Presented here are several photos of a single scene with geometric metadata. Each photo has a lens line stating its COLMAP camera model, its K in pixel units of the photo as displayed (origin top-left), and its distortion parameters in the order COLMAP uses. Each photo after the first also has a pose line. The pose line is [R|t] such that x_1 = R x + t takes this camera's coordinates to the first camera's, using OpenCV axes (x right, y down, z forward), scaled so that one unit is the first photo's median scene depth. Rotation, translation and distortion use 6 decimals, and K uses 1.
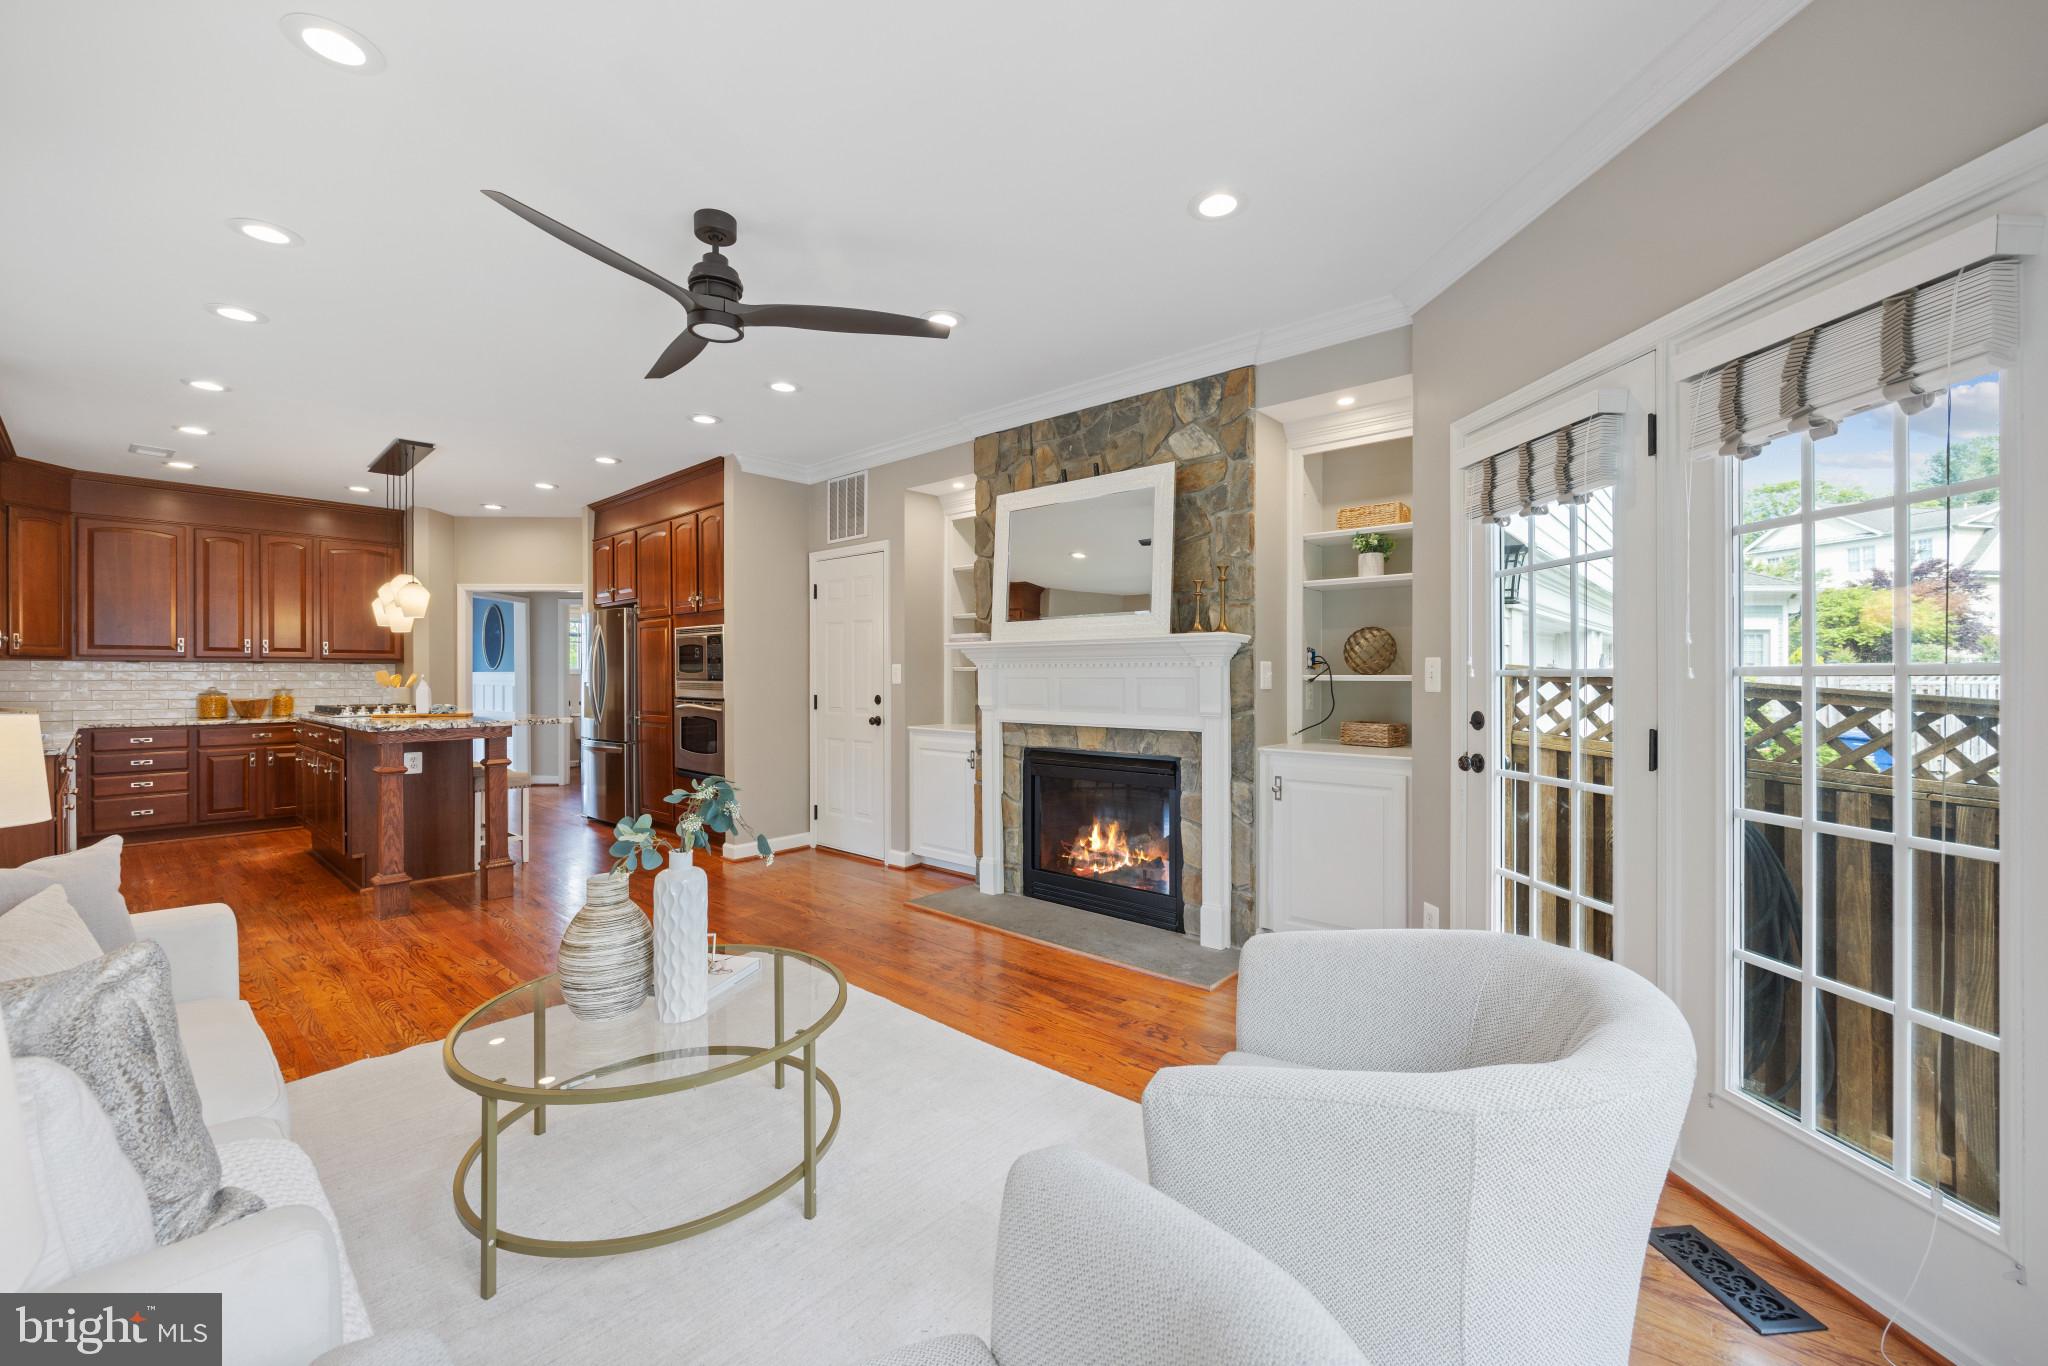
lens RADIAL K [[815.6, 0, 1023.6], [0, 815.6, 680.3], [0, 0, 1]] dist [-0.004980, -0.000253]
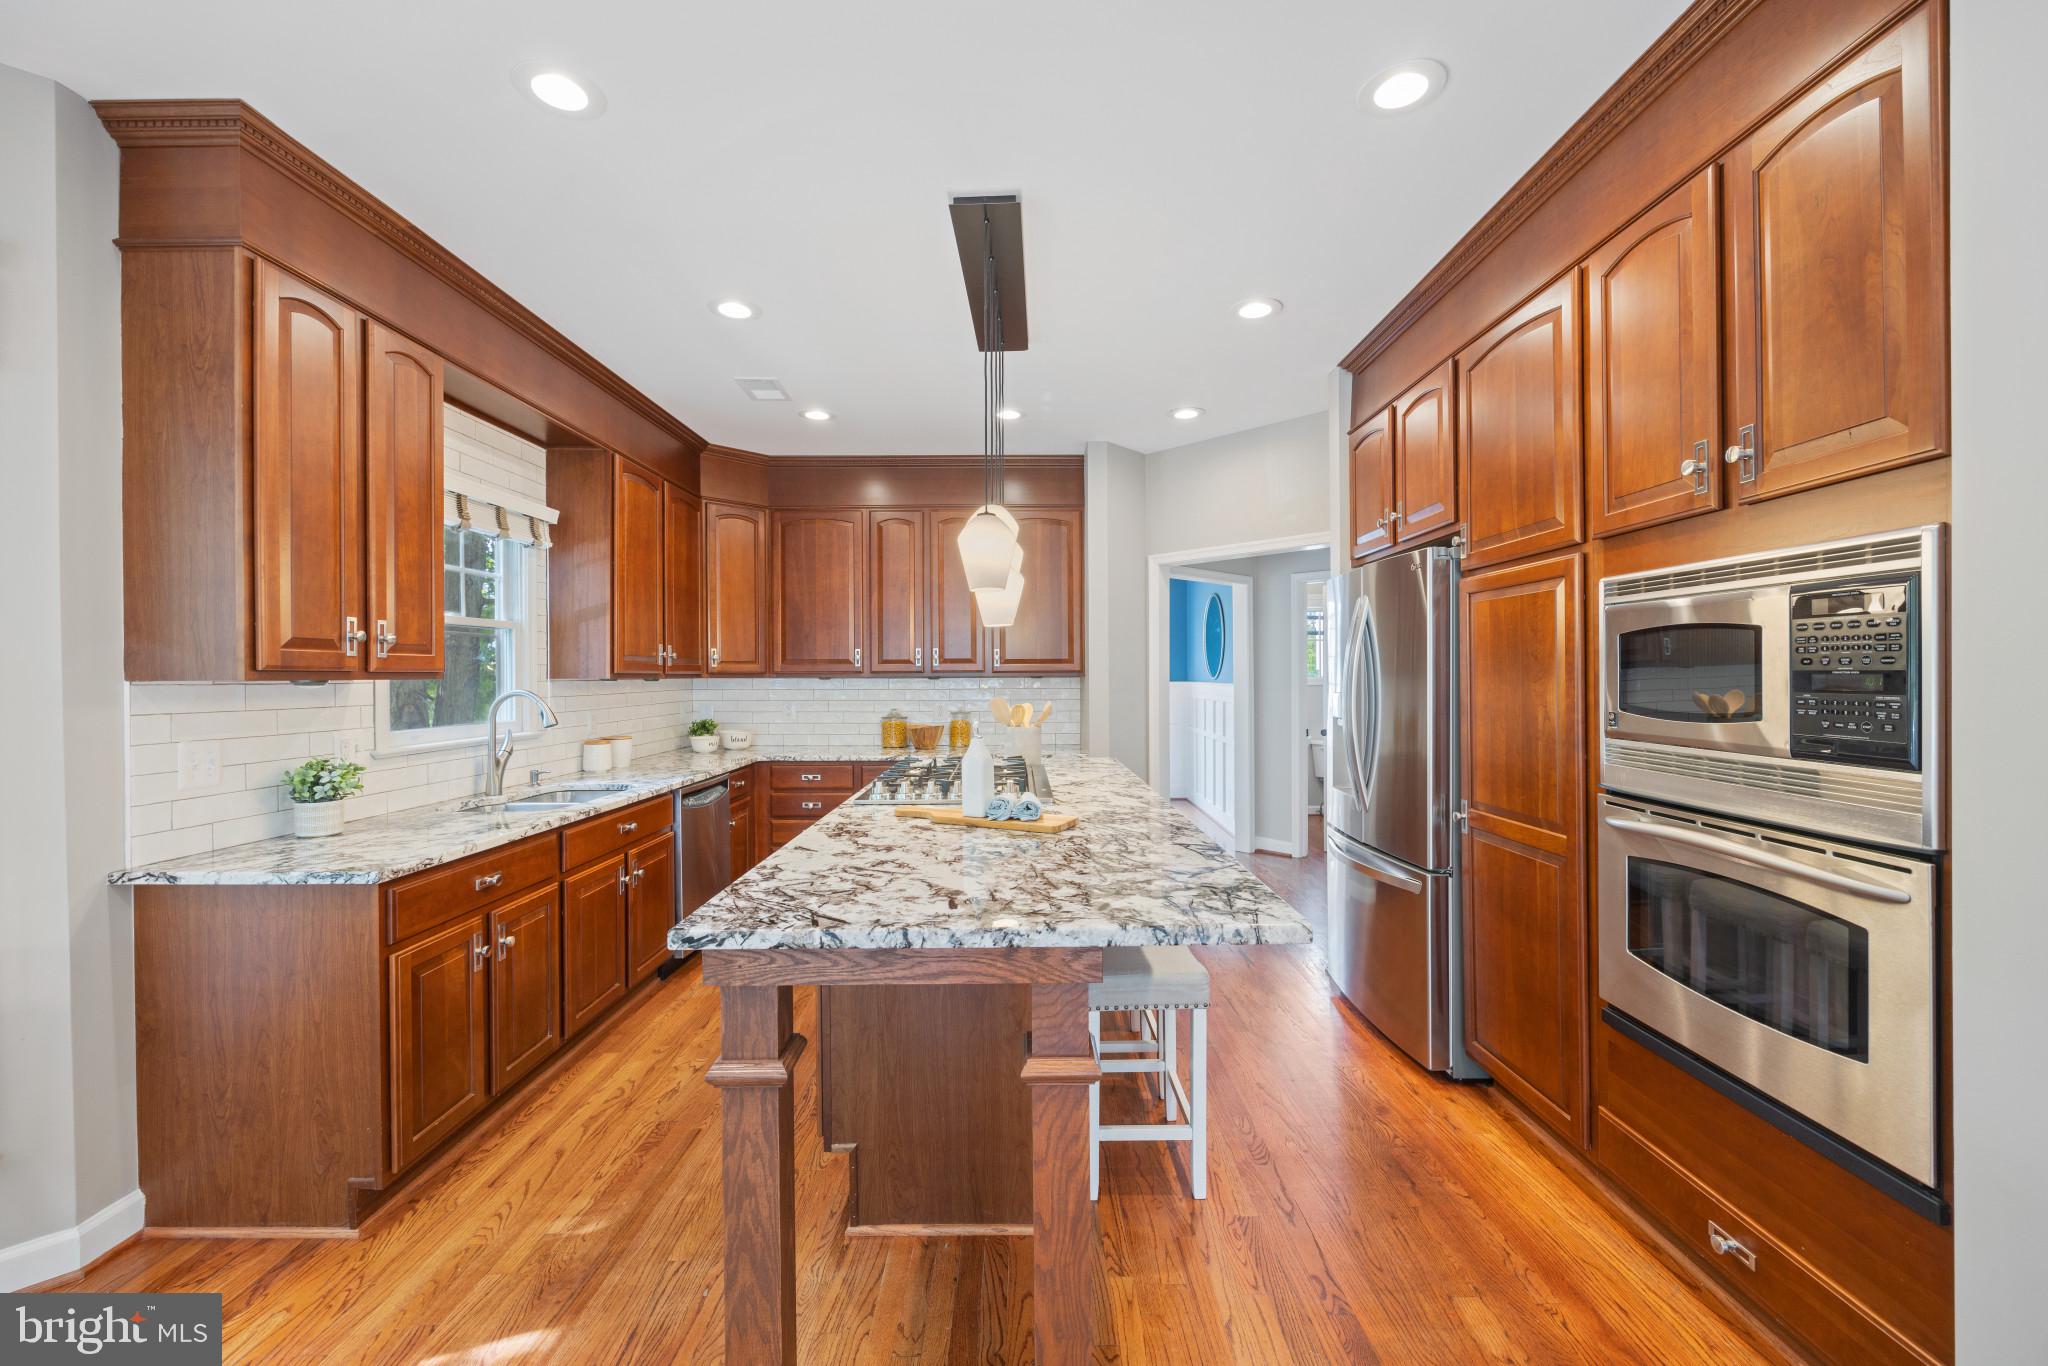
lens RADIAL K [[815.6, 0, 1023.6], [0, 815.6, 680.3], [0, 0, 1]] dist [-0.004980, -0.000253]
pose [[0.662717, 0.002337, -0.748866, -0.360091], [-0.001336, 0.999997, 0.001938, -0.025092], [0.748868, -0.000284, 0.662719, 0.650469]]
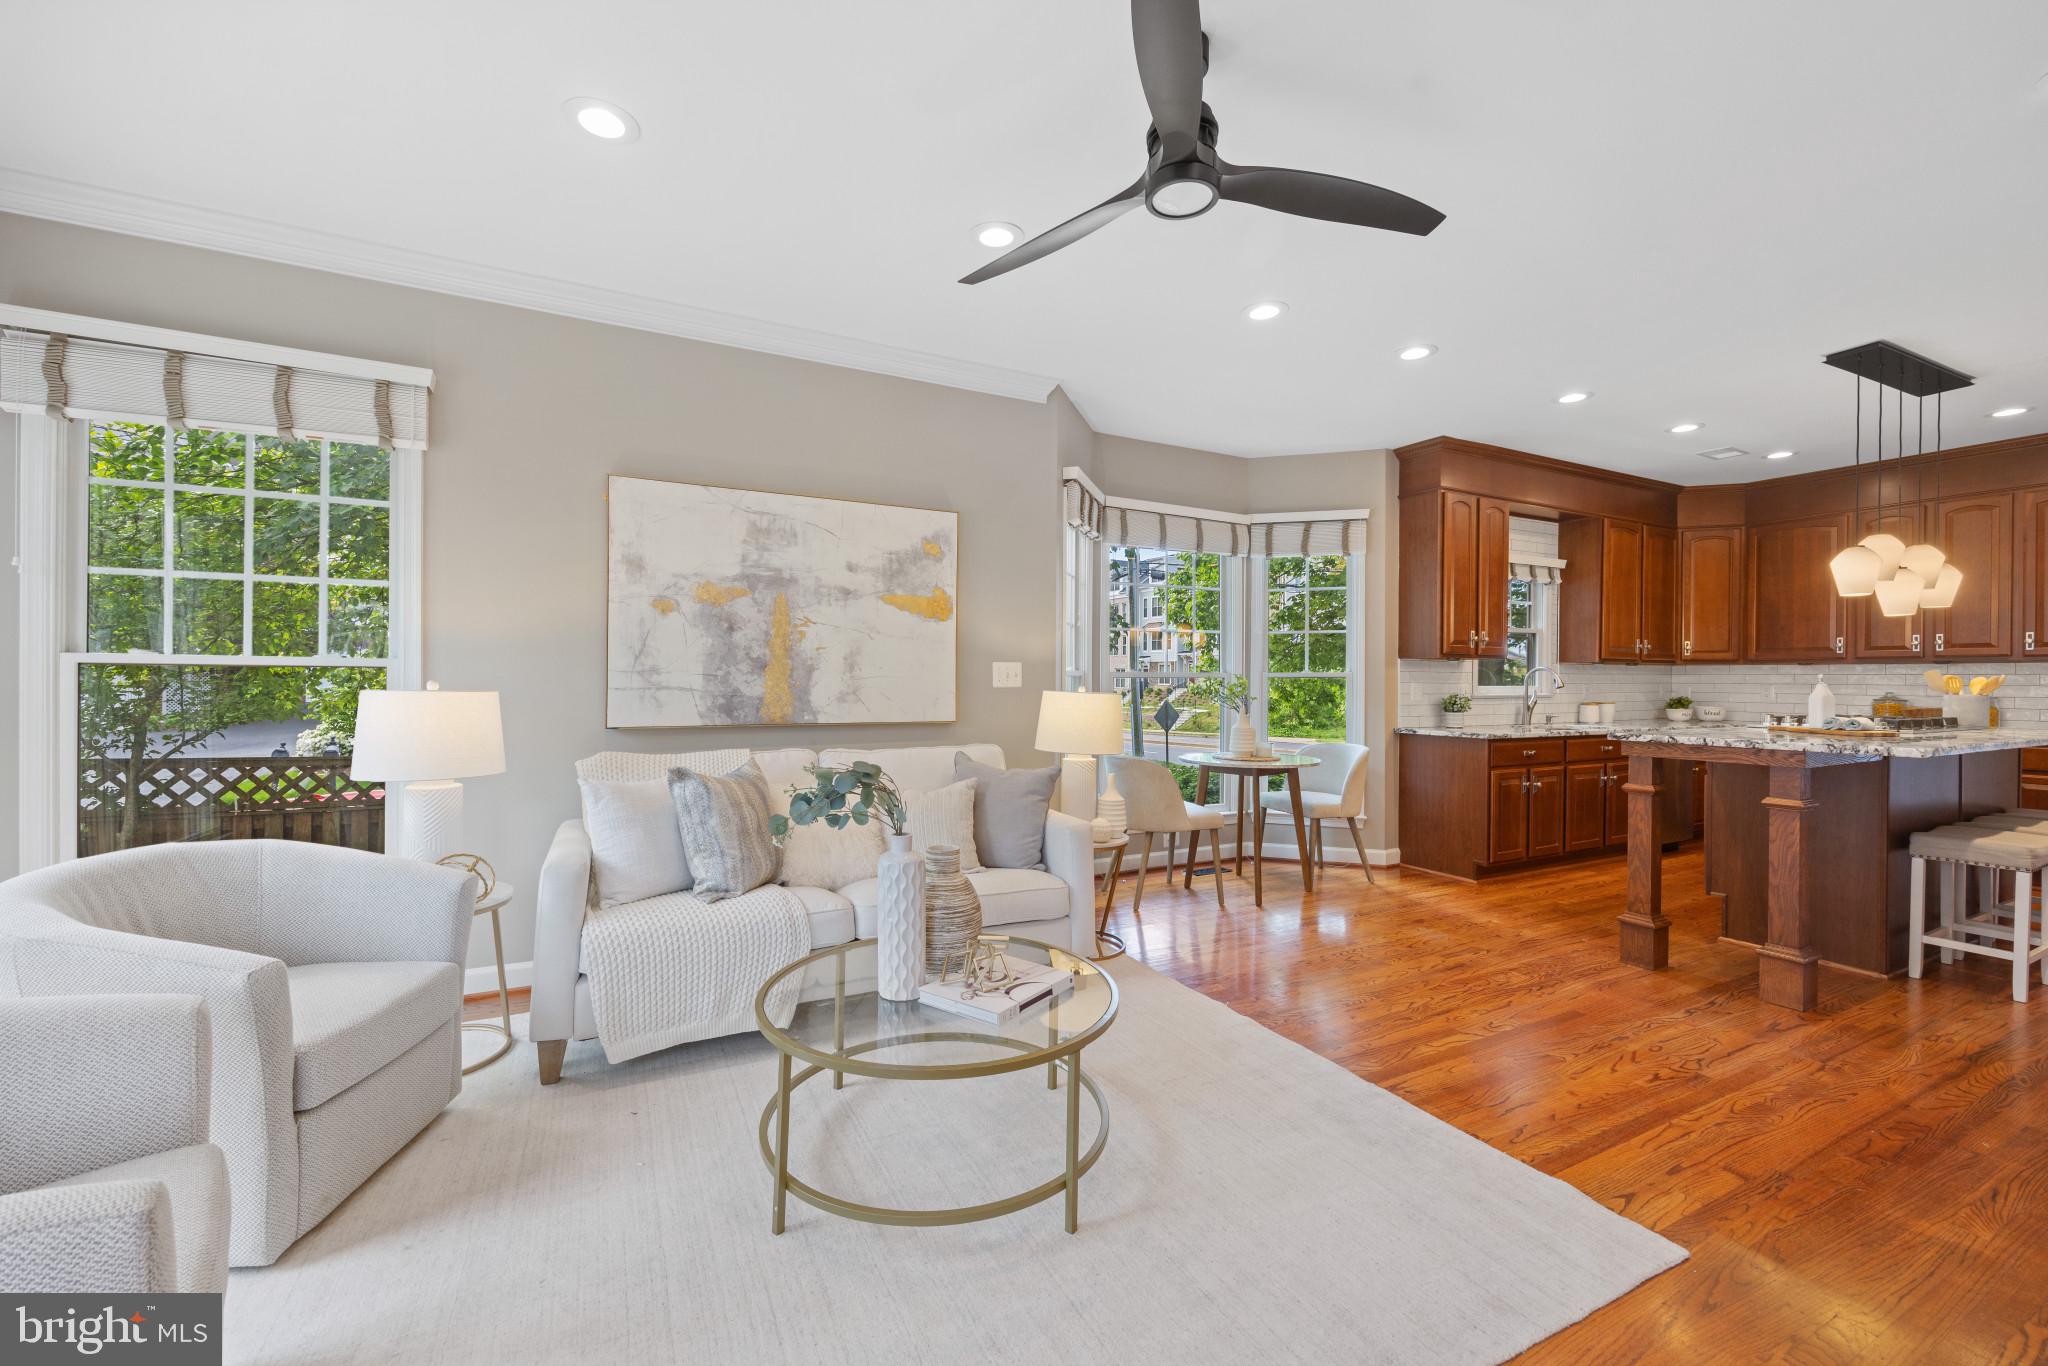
lens RADIAL K [[820.6, 0, 1012.0], [0, 820.6, 685.7], [0, 0, 1]] dist [-0.002957, -0.000394]
pose [[-0.370958, 0.005774, -0.928632, 0.174915], [-0.011190, 0.999880, 0.010687, 0.002909], [0.928582, 0.014355, -0.370849, 0.529299]]
